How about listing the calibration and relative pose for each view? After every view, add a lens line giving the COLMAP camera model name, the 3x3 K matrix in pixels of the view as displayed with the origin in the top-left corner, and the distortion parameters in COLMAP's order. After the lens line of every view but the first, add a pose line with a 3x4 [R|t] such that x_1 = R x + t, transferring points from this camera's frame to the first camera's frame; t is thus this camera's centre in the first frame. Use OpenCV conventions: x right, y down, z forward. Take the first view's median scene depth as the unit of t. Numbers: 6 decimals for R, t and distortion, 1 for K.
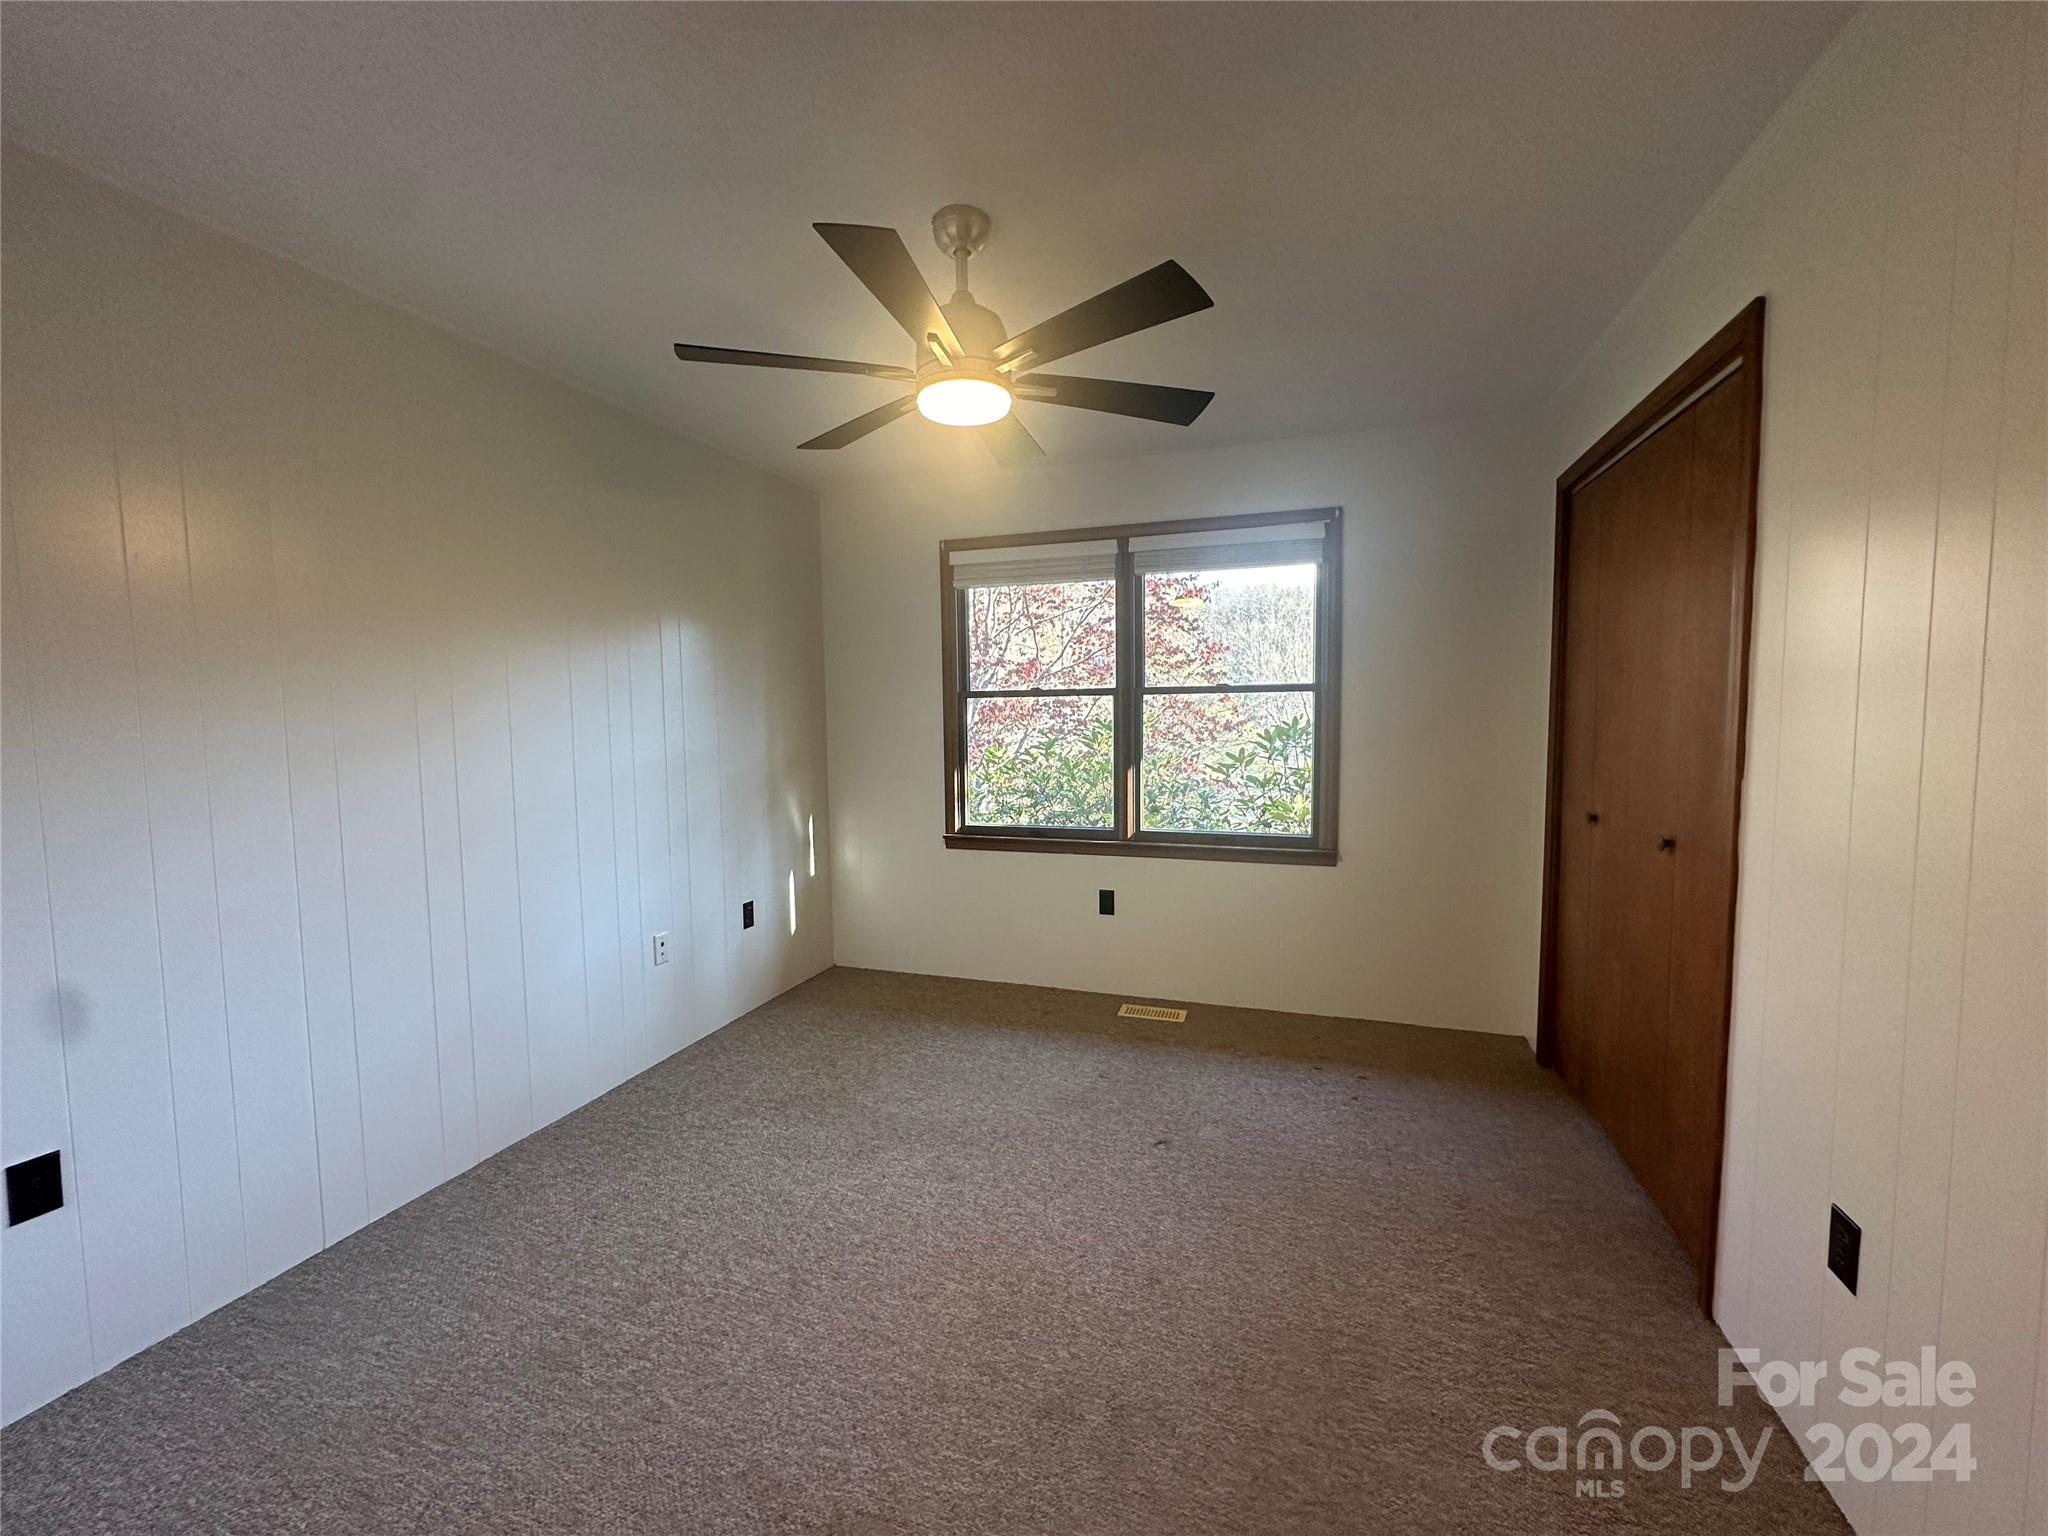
lens RADIAL K [[815.6, 0, 1024.0], [0, 815.6, 768.0], [0, 0, 1]] dist [-0.004079, -0.000137]
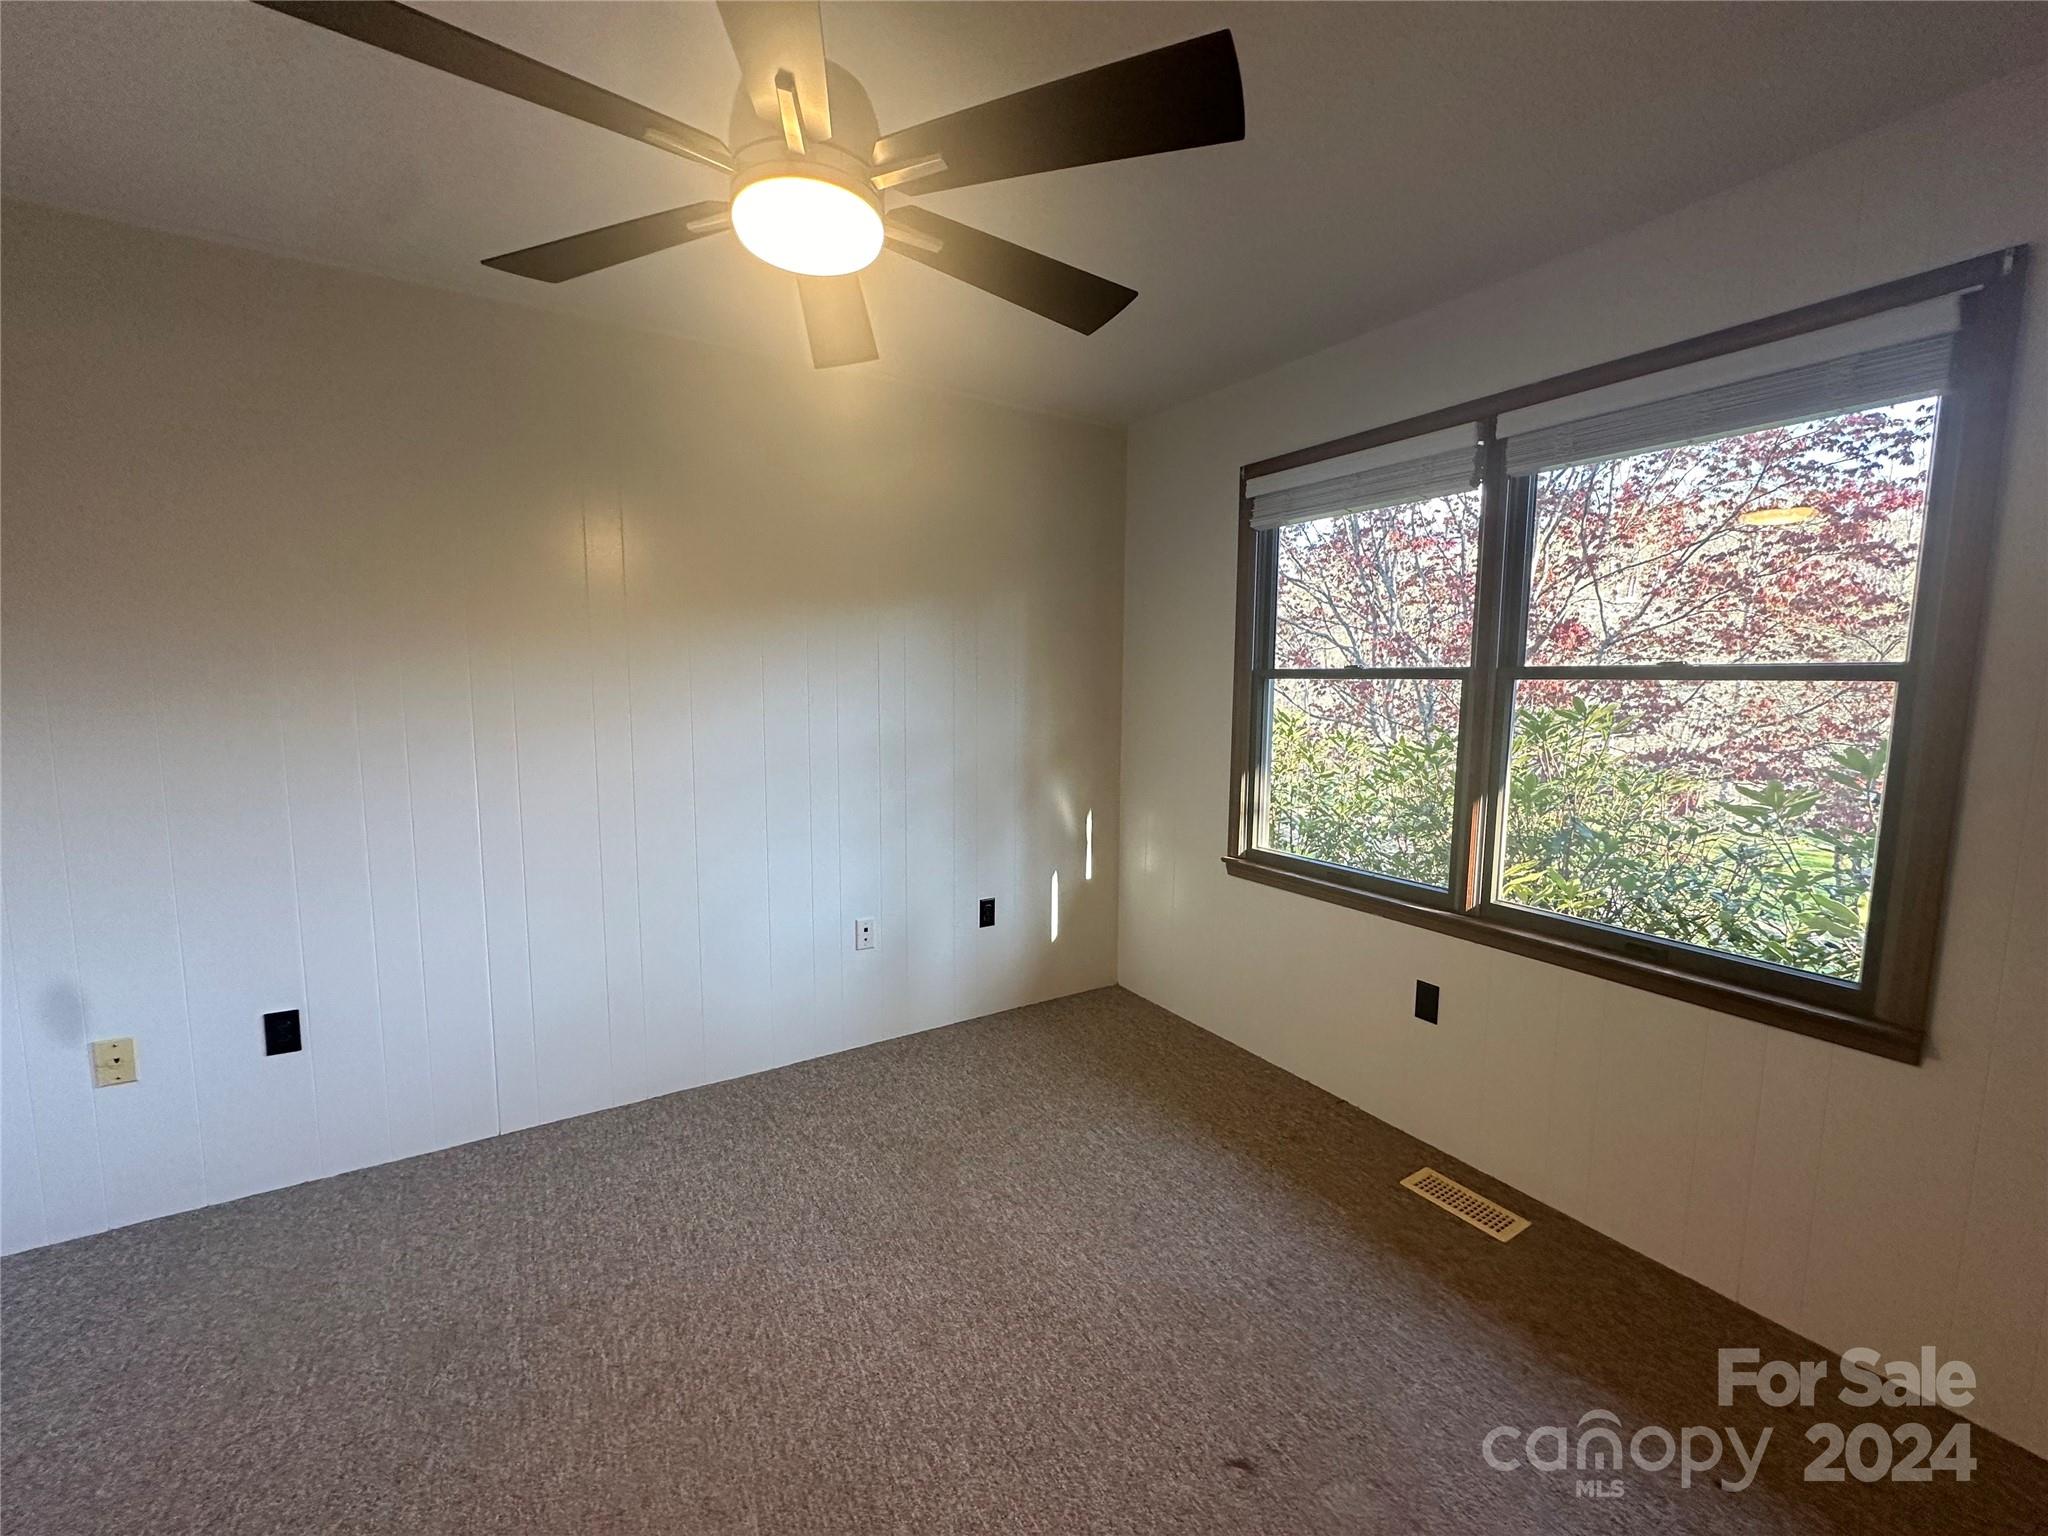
lens RADIAL K [[815.3, 0, 1024.0], [0, 815.3, 768.0], [0, 0, 1]] dist [0.002299, 0.000364]
pose [[0.784275, 0.086971, -0.614287, 0.235639], [-0.070786, 0.996204, 0.050668, -0.029404], [0.616362, 0.003745, 0.787454, 0.301649]]
